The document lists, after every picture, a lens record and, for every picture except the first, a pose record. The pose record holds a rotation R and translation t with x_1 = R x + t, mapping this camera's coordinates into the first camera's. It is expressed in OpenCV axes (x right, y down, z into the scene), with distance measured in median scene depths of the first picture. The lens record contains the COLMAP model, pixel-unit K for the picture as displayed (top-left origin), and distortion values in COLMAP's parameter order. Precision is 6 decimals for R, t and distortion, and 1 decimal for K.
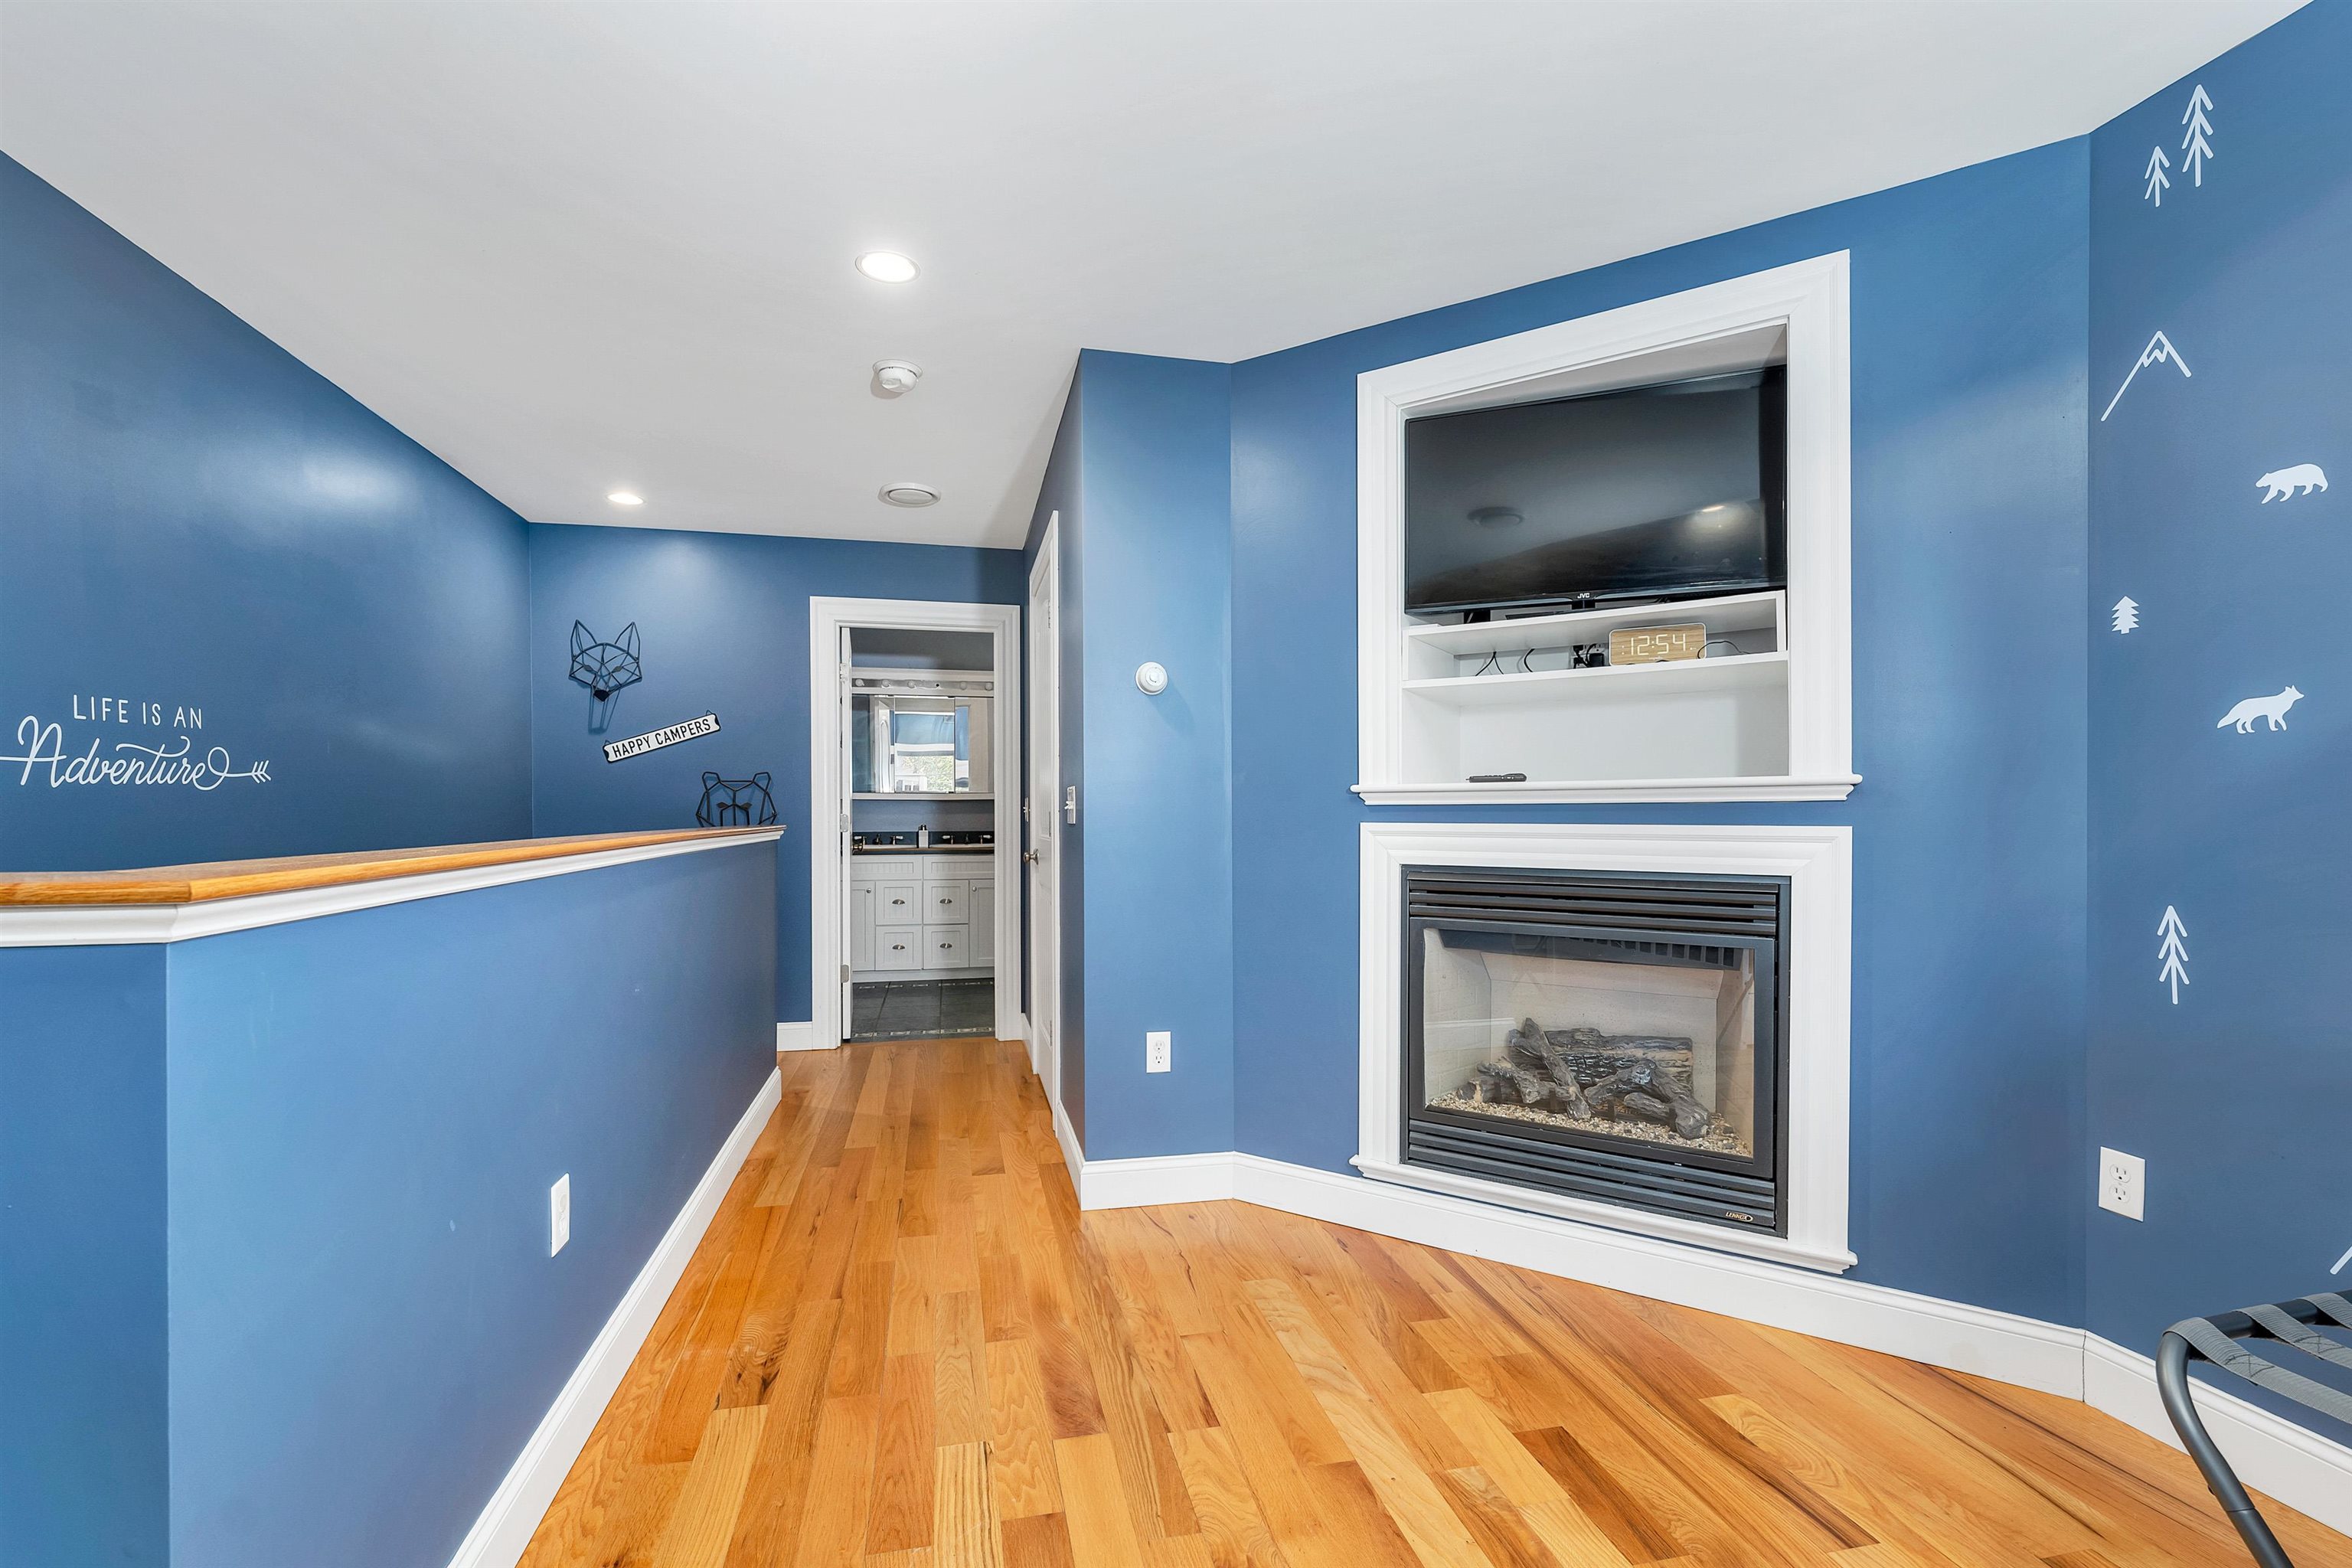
lens RADIAL K [[984.0, 0, 1166.6], [0, 984.0, 806.1], [0, 0, 1]] dist [0.005867, -0.001803]
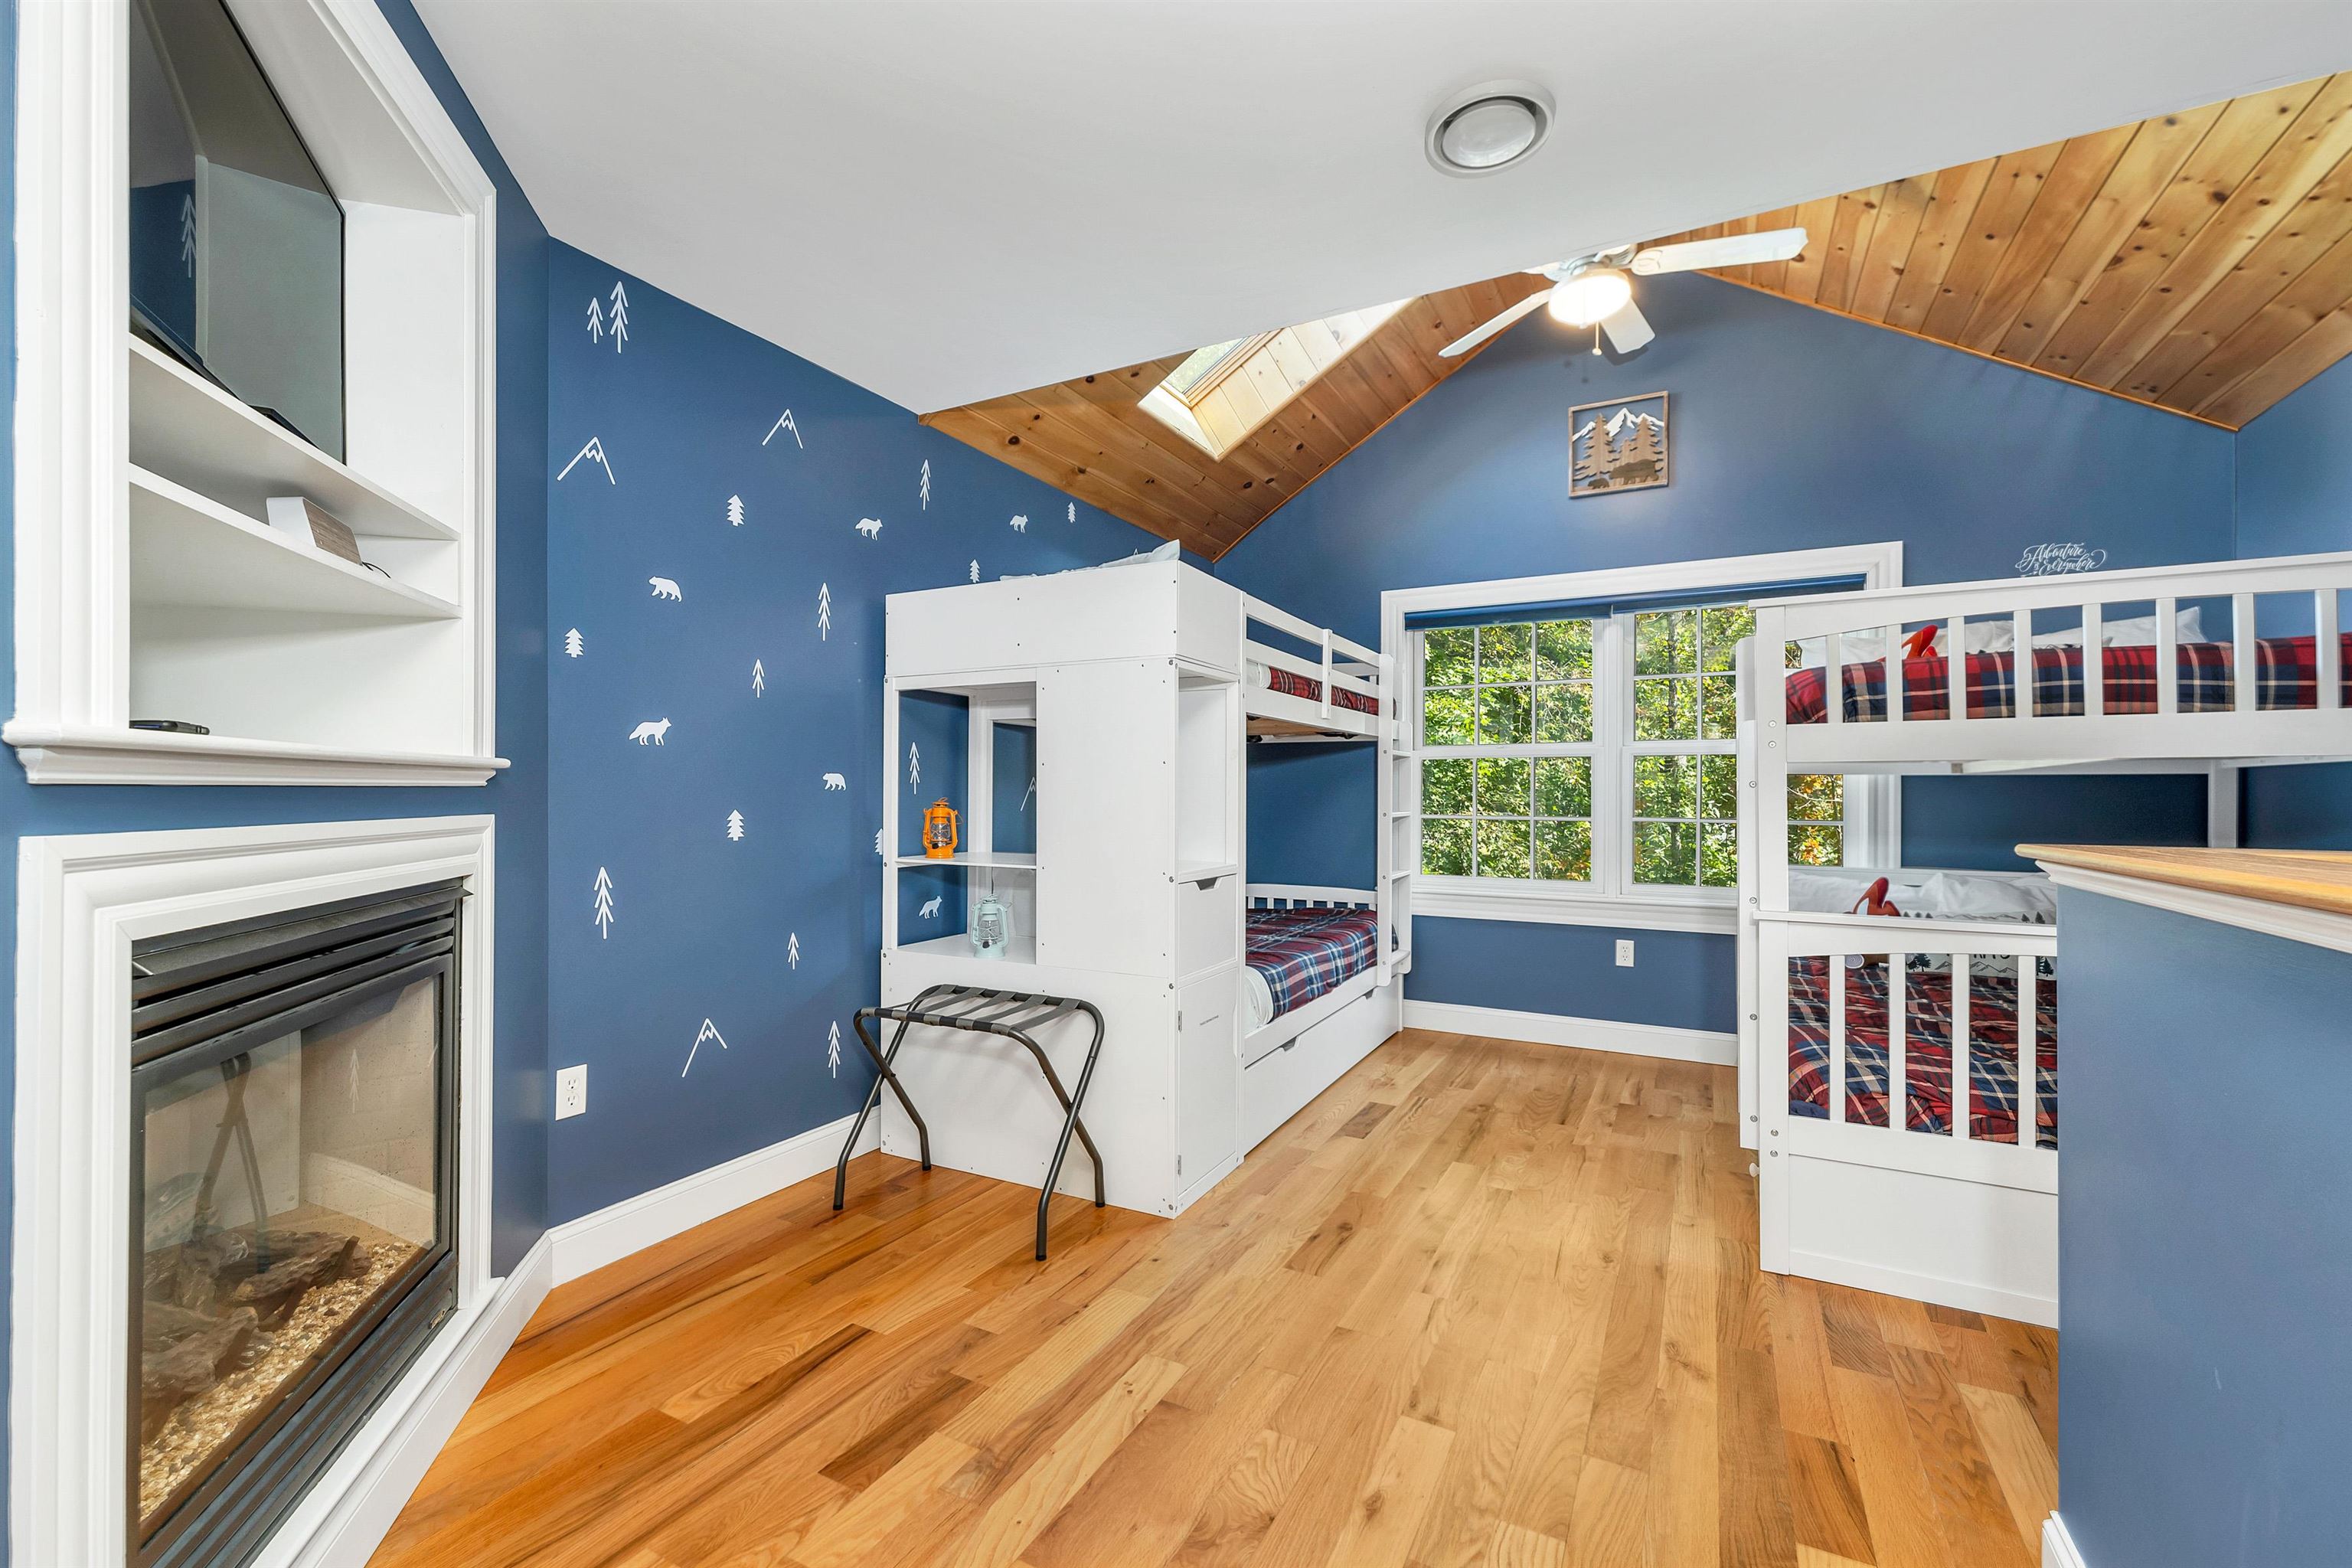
lens RADIAL K [[984.0, 0, 1166.8], [0, 984.0, 785.0], [0, 0, 1]] dist [0.005867, -0.001803]
pose [[-0.747375, 0.007621, 0.664359, -0.458541], [-0.002138, 0.999901, -0.013874, 0.005623], [-0.664399, -0.011790, -0.747285, 1.498366]]
